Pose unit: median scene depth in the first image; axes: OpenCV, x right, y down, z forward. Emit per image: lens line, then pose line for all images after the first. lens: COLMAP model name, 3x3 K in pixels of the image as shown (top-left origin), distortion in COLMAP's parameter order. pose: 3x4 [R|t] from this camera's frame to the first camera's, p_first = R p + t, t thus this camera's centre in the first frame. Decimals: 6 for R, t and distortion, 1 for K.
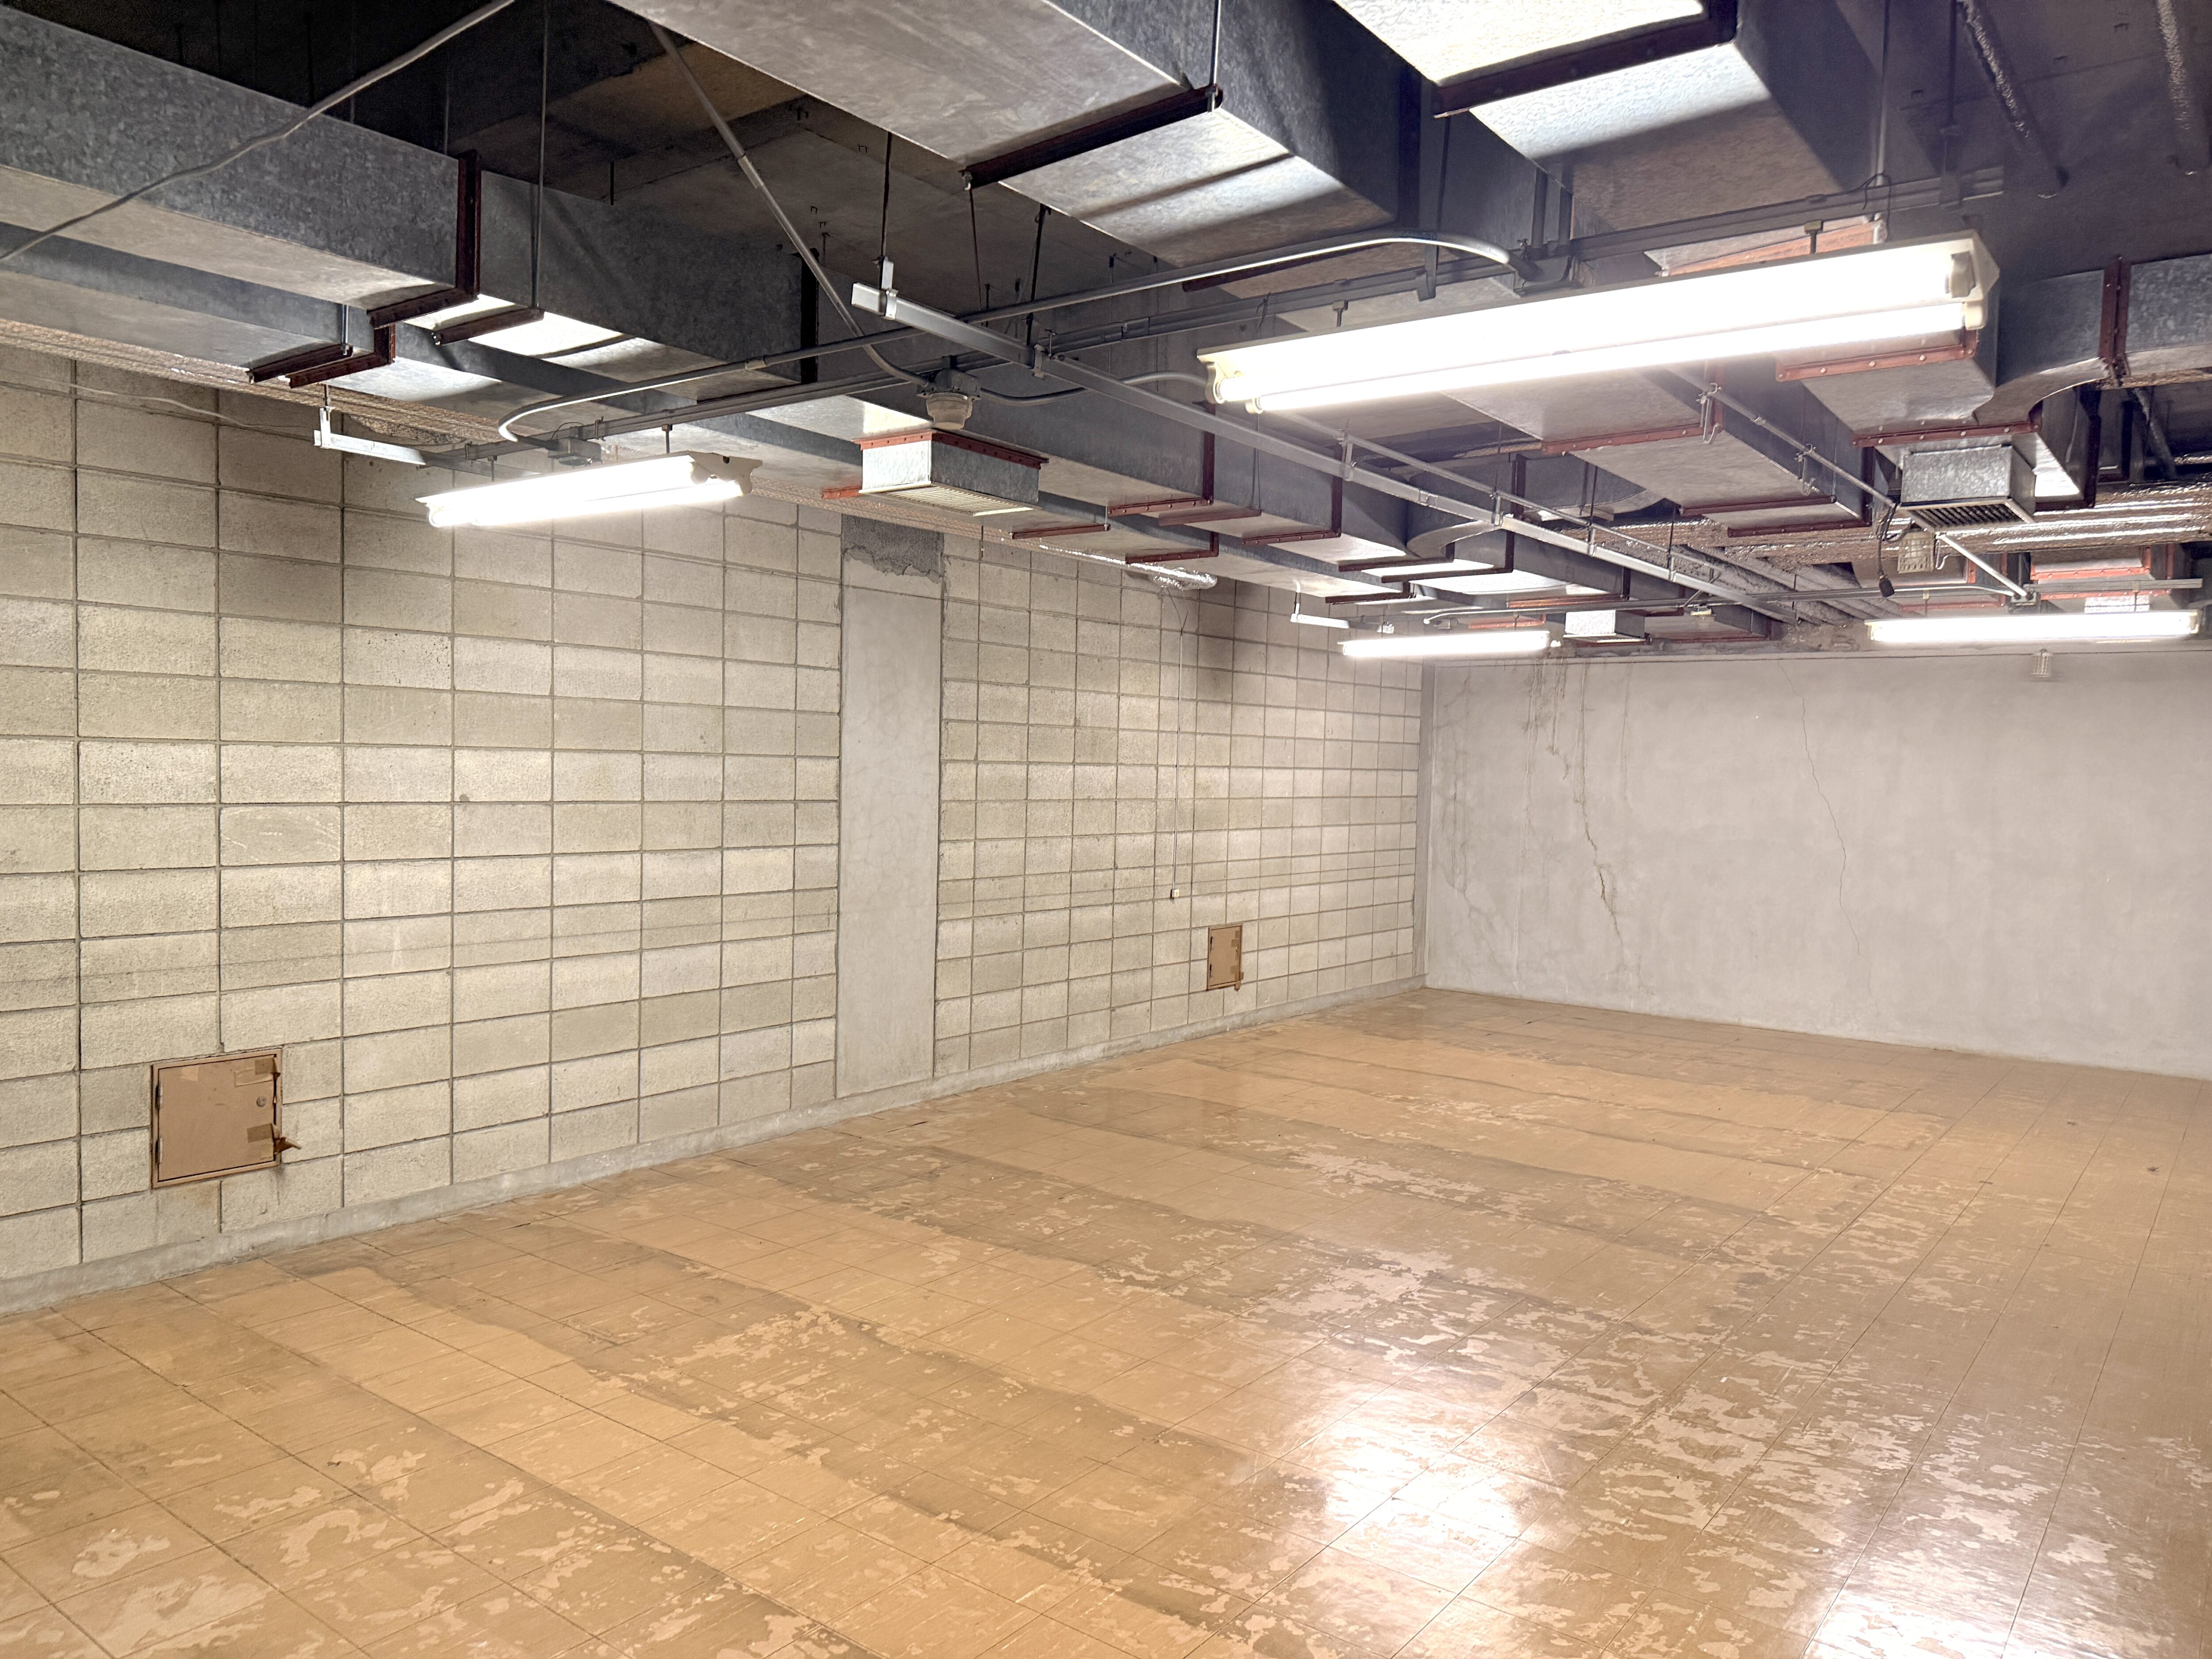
lens RADIAL K [[1560.3, 0, 1103.9], [0, 1560.3, 830.4], [0, 0, 1]] dist [-0.011896, -0.011740]
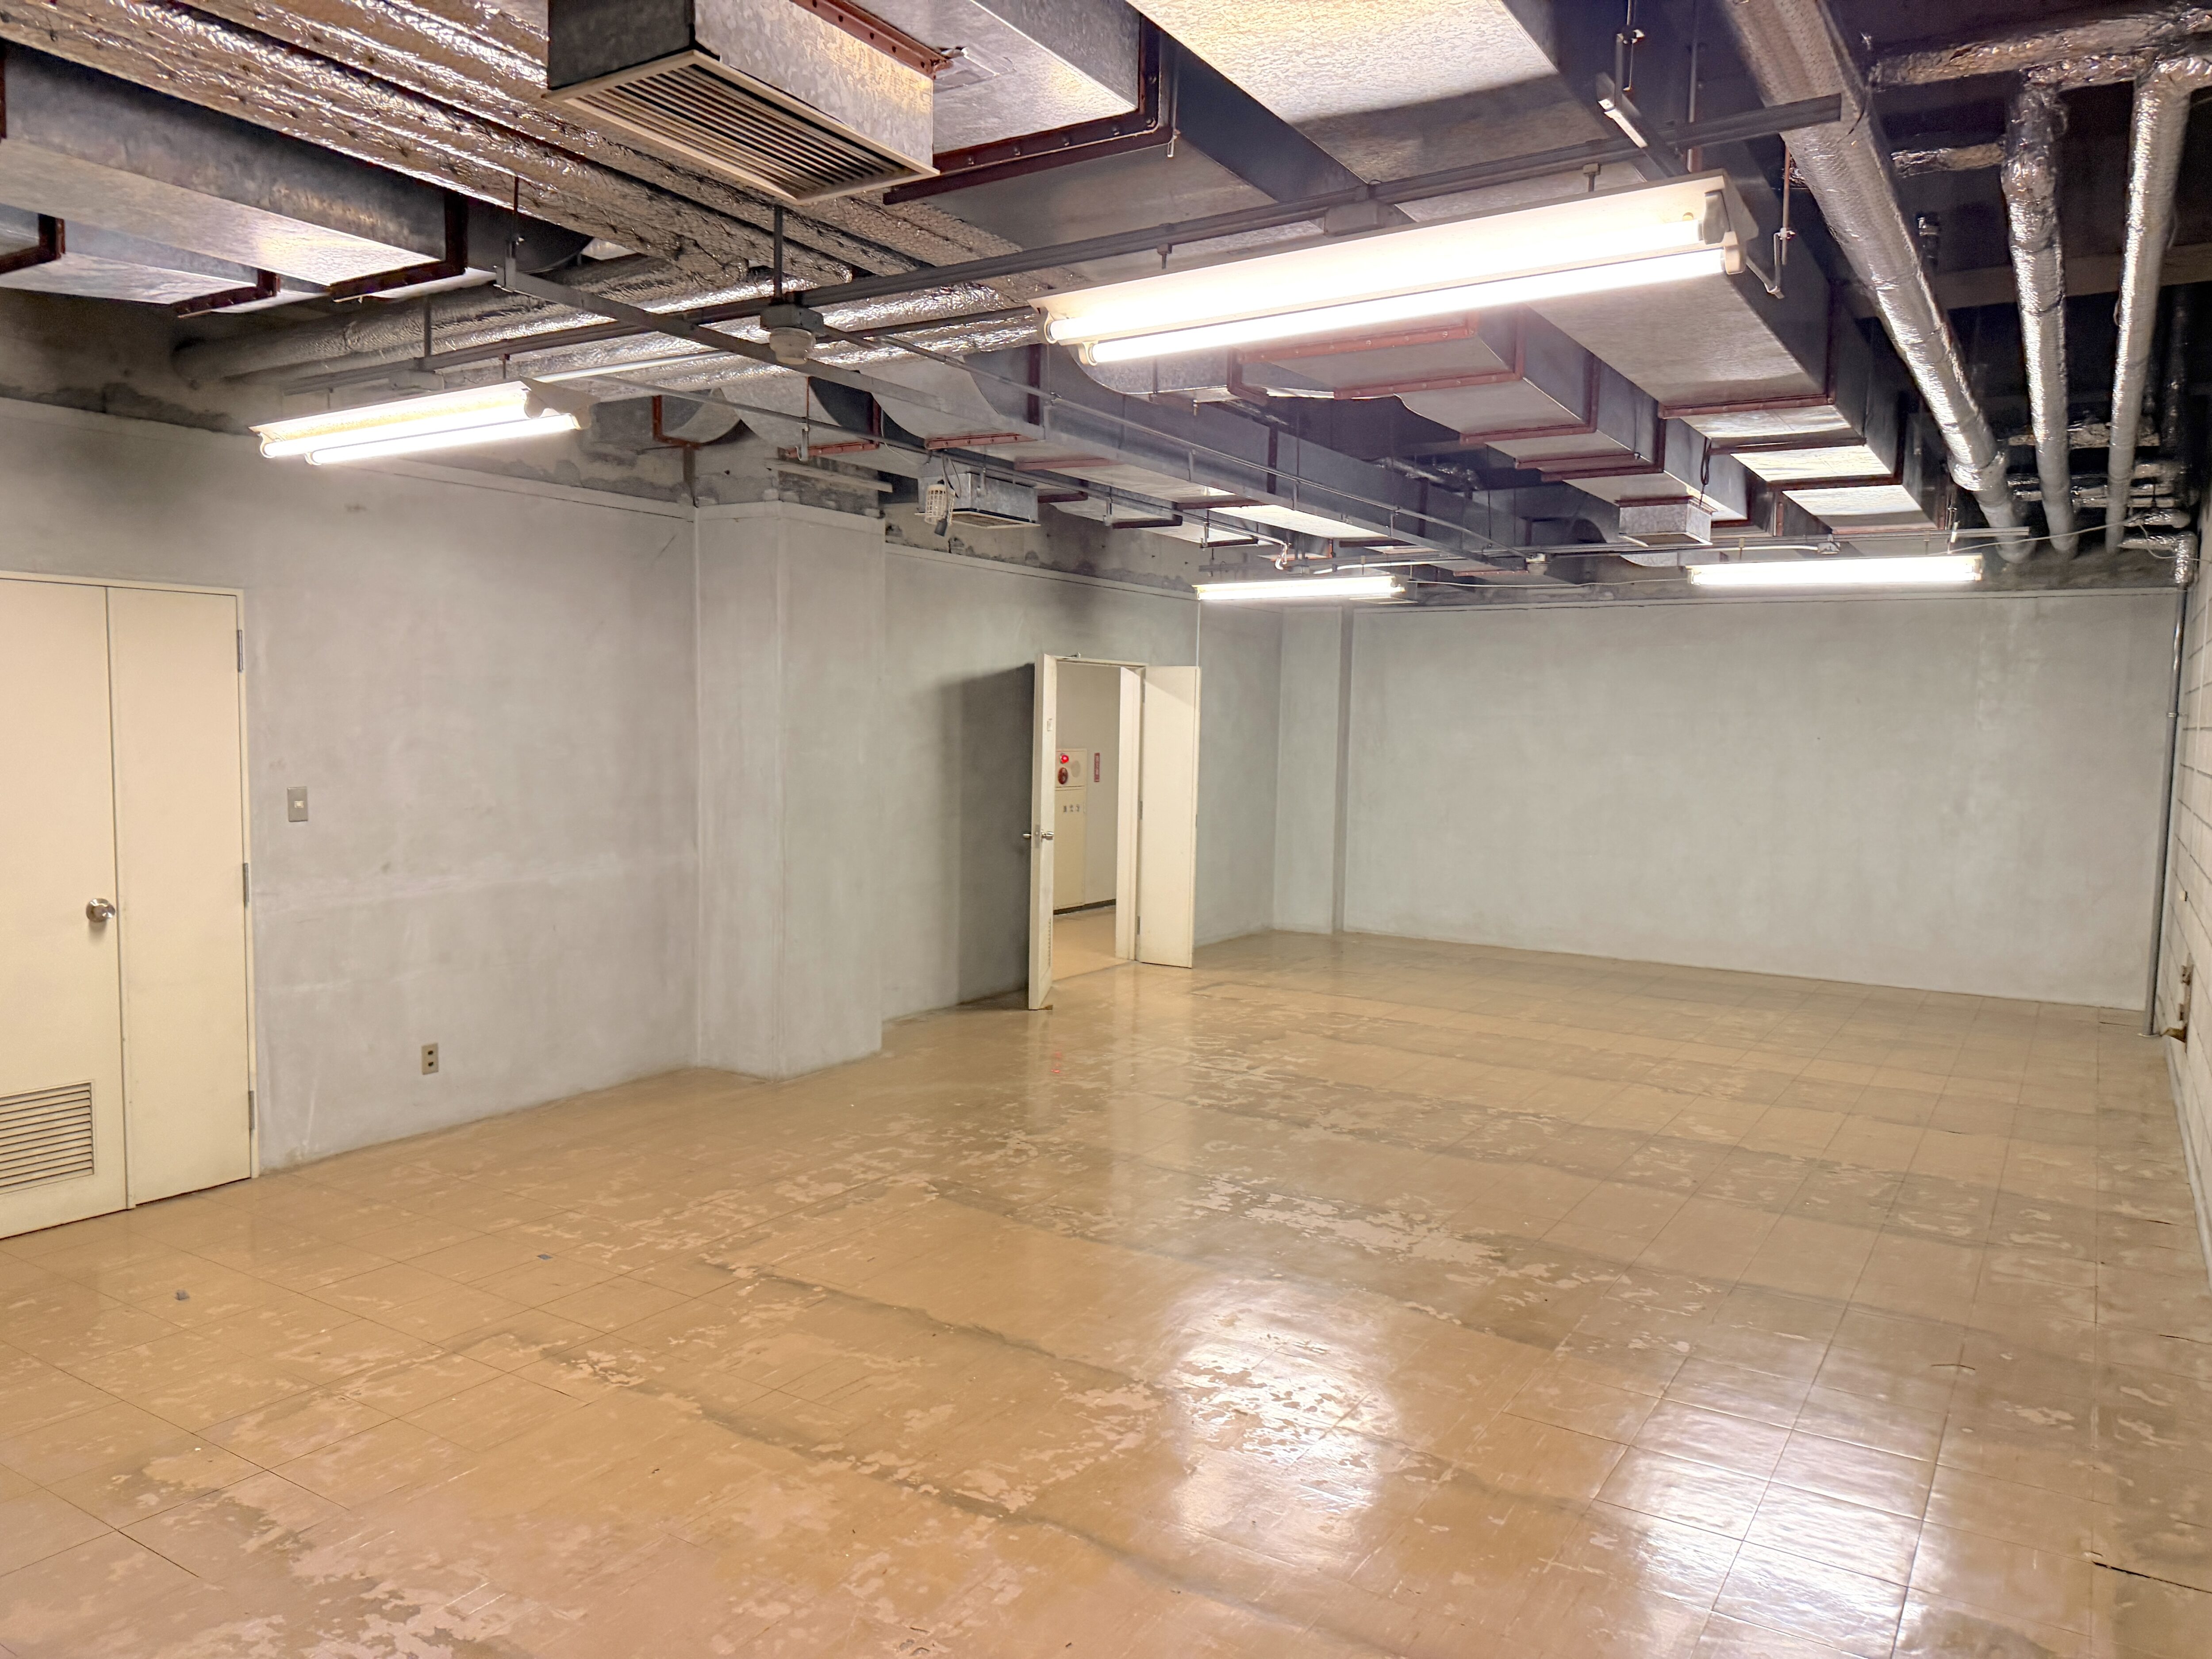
lens RADIAL K [[1560.3, 0, 1109.6], [0, 1560.3, 831.7], [0, 0, 1]] dist [-0.011896, -0.011740]
pose [[-0.995703, -0.029587, -0.087753, 0.428431], [-0.039919, 0.992160, 0.118428, -0.074044], [0.083561, 0.121423, -0.989077, 1.941529]]
